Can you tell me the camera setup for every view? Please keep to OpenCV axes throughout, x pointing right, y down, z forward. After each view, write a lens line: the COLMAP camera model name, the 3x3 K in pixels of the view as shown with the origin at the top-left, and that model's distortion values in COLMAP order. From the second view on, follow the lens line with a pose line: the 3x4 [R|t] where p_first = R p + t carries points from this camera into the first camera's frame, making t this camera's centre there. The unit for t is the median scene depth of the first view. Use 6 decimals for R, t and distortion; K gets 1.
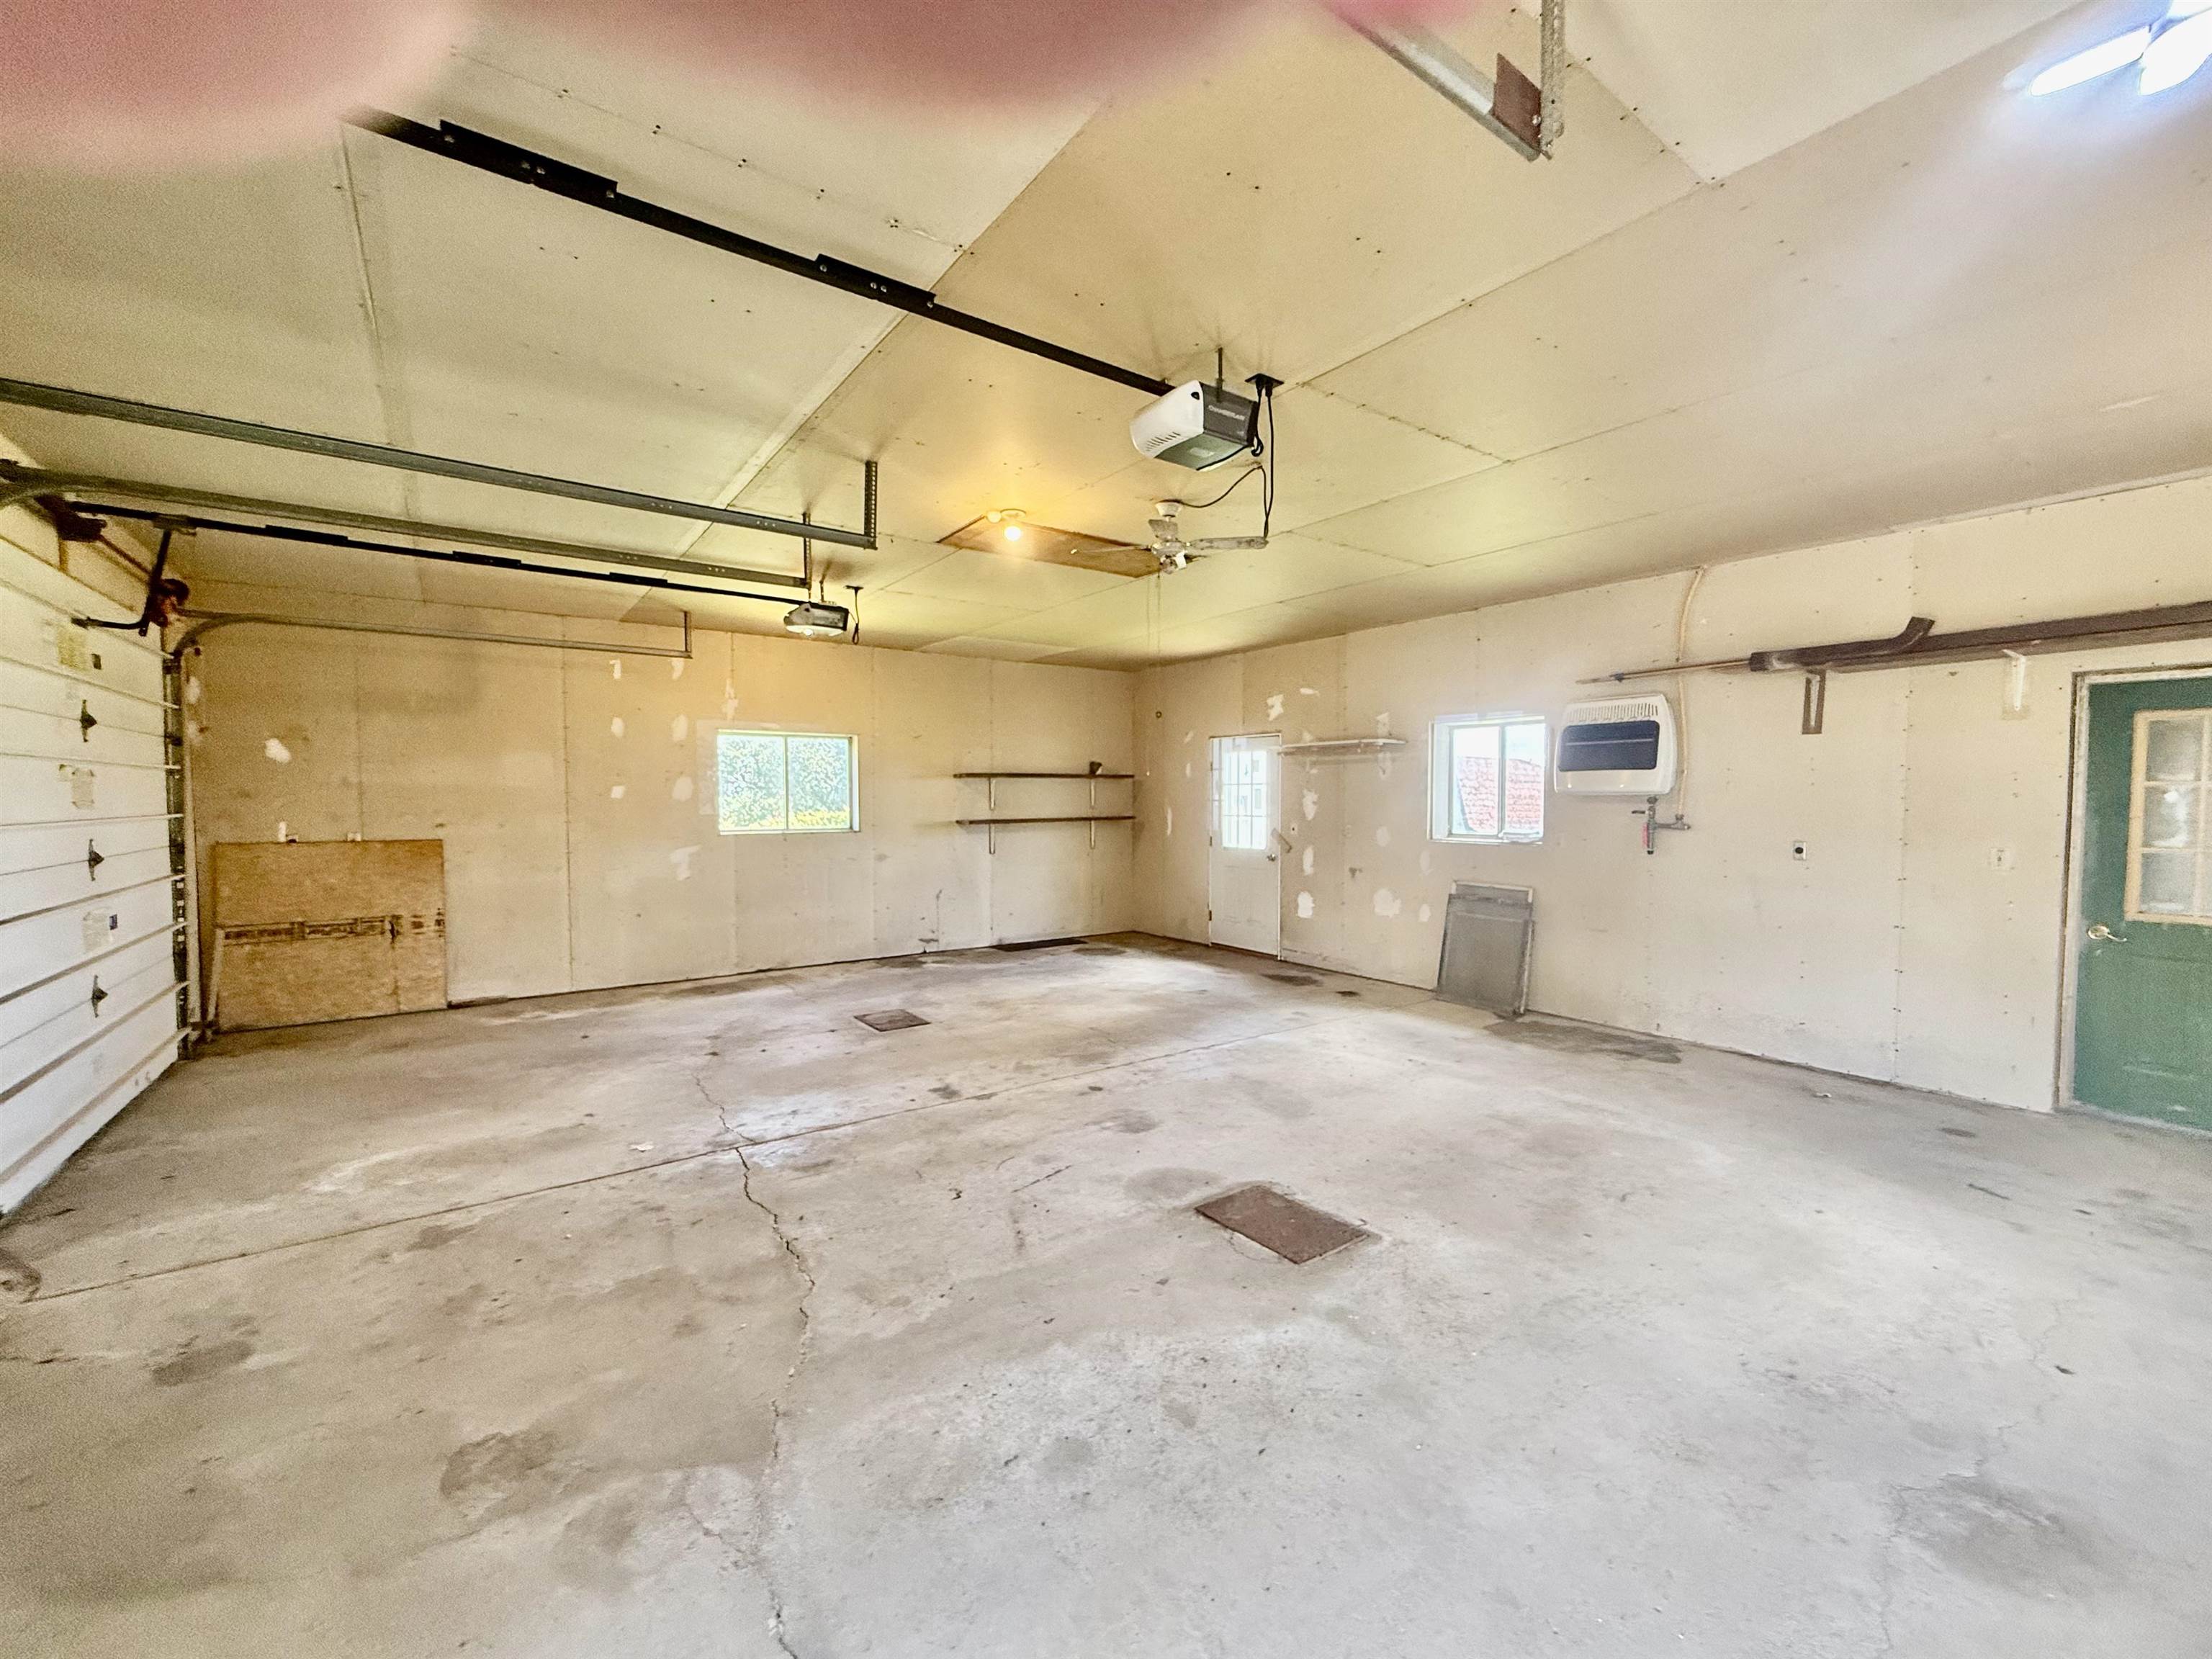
lens RADIAL K [[897.9, 0, 1106.0], [0, 897.9, 828.4], [0, 0, 1]] dist [0.000510, 0.000043]
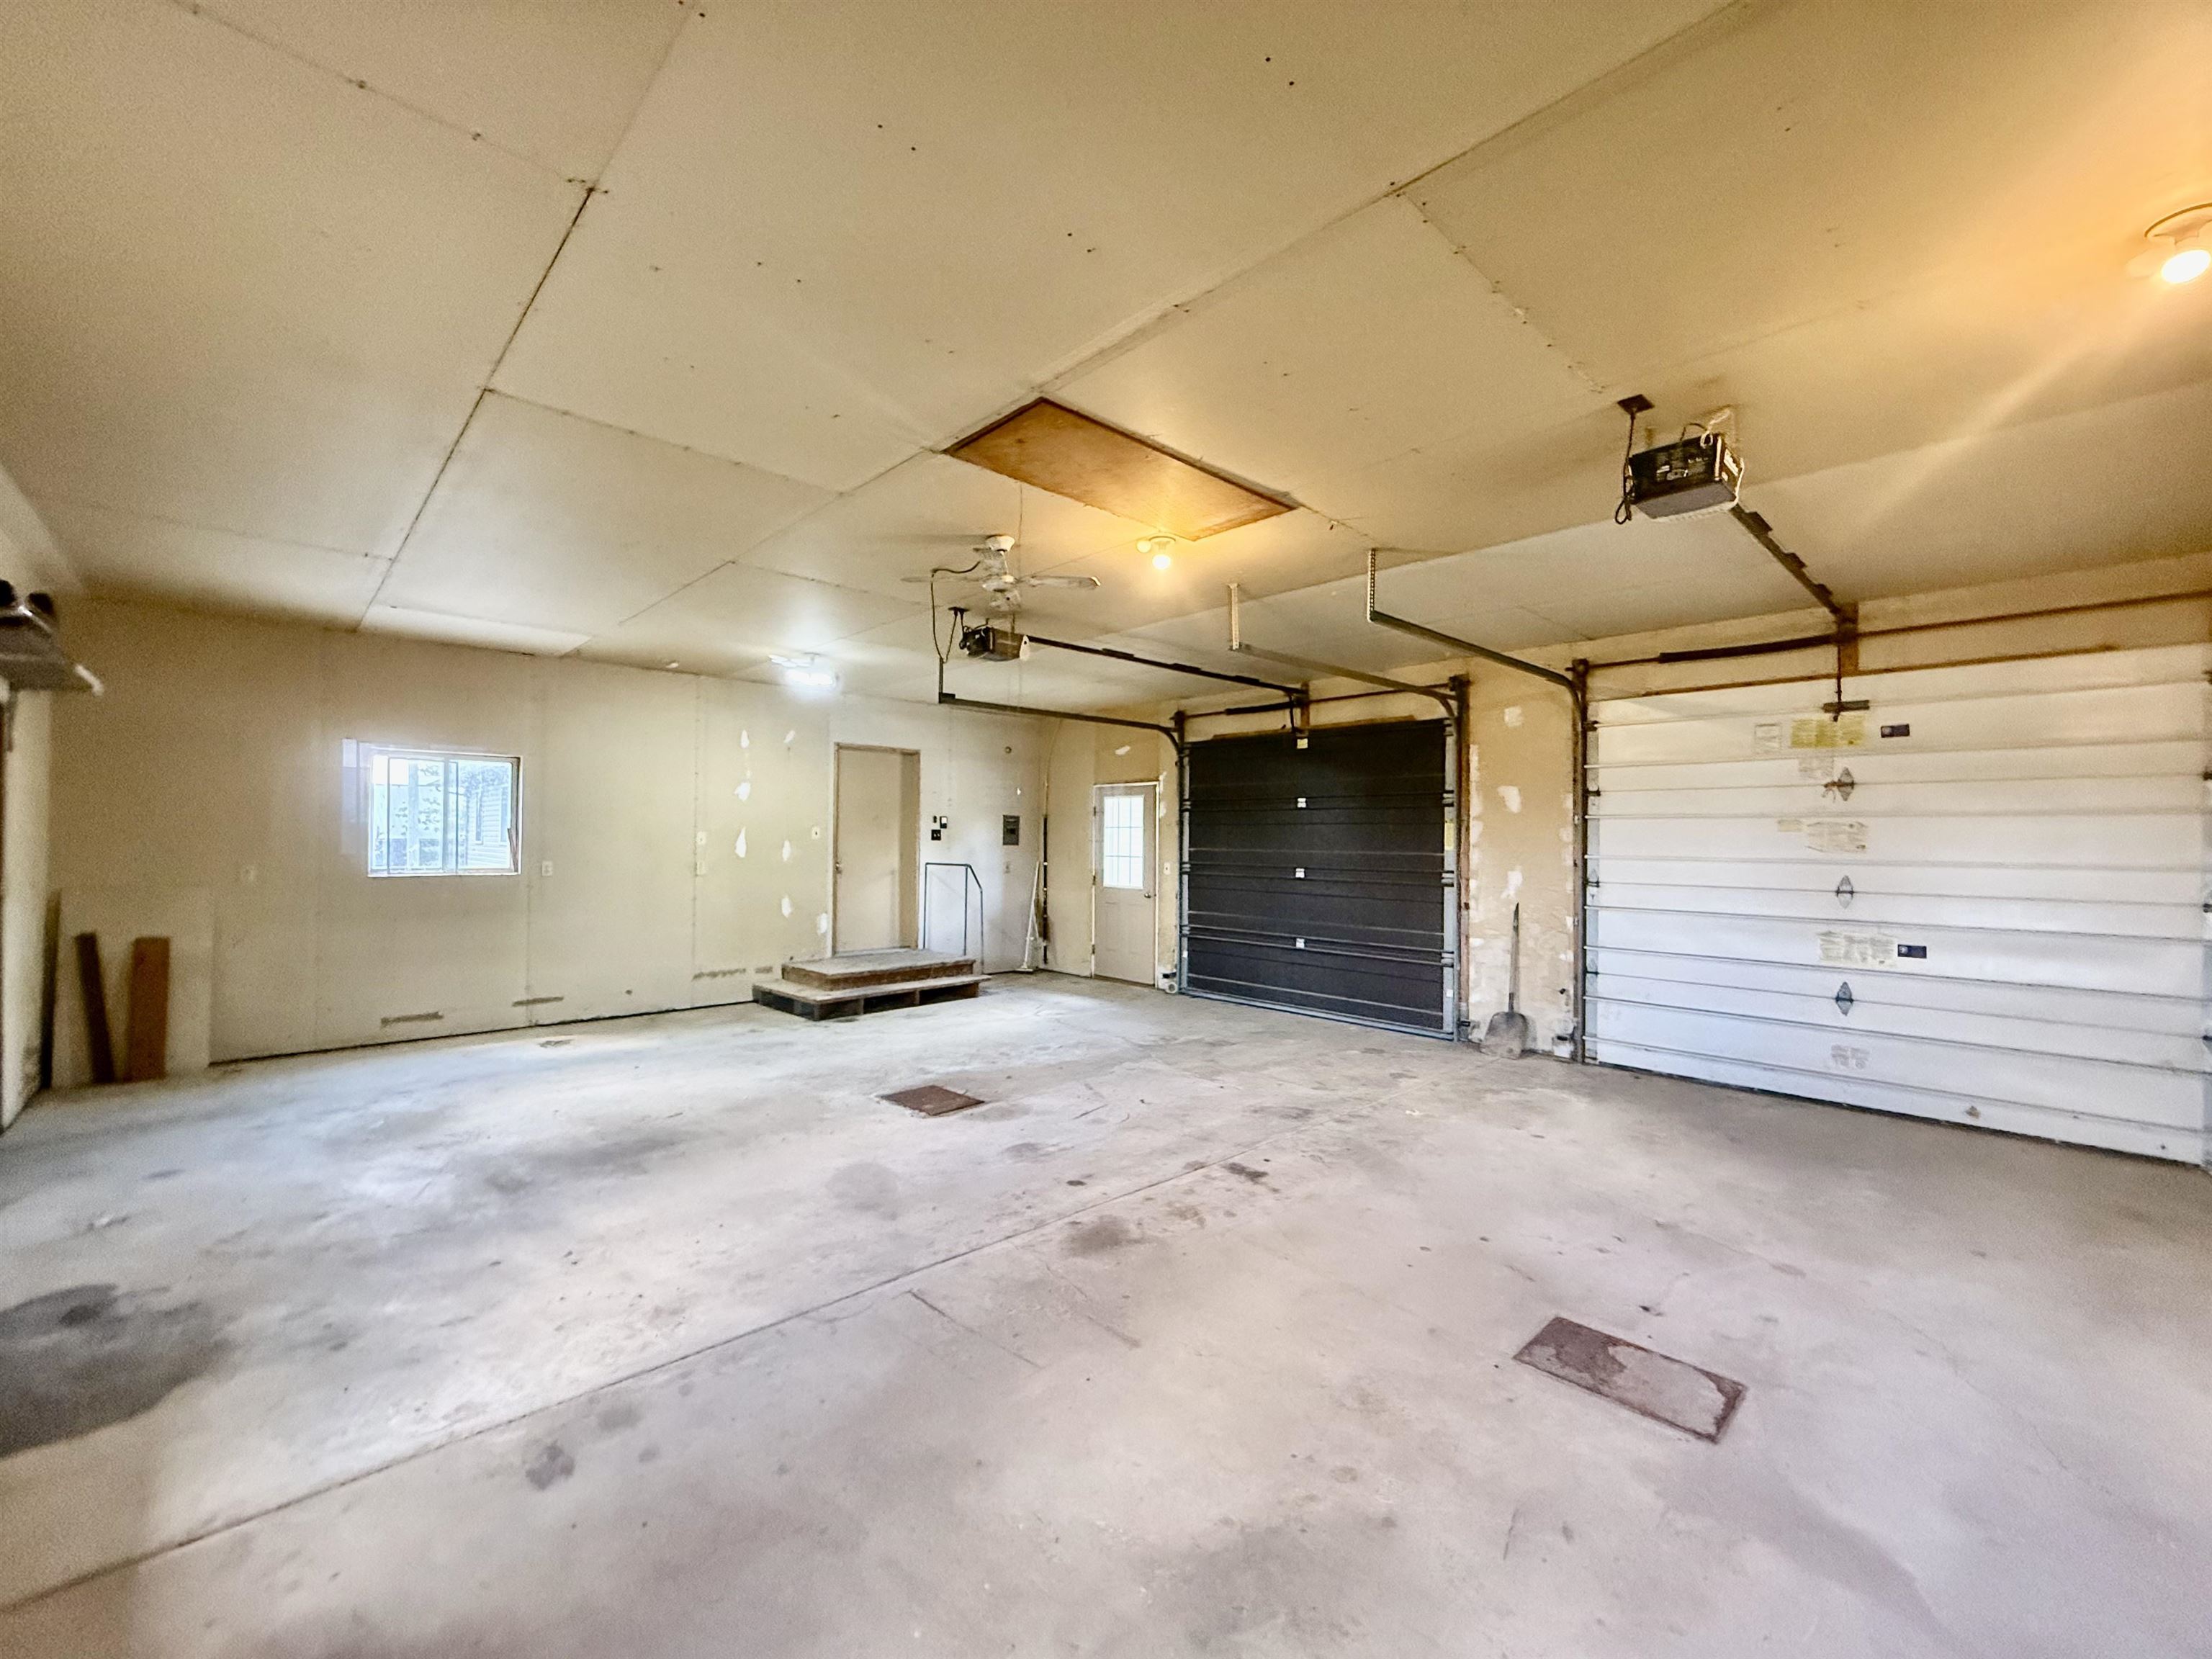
lens RADIAL K [[897.9, 0, 1104.7], [0, 897.9, 827.9], [0, 0, 1]] dist [0.000510, 0.000043]
pose [[-0.990345, -0.012628, -0.138047, 0.087584], [-0.015996, 0.999600, 0.023320, -0.064363], [0.137697, 0.025303, -0.990151, 1.961973]]
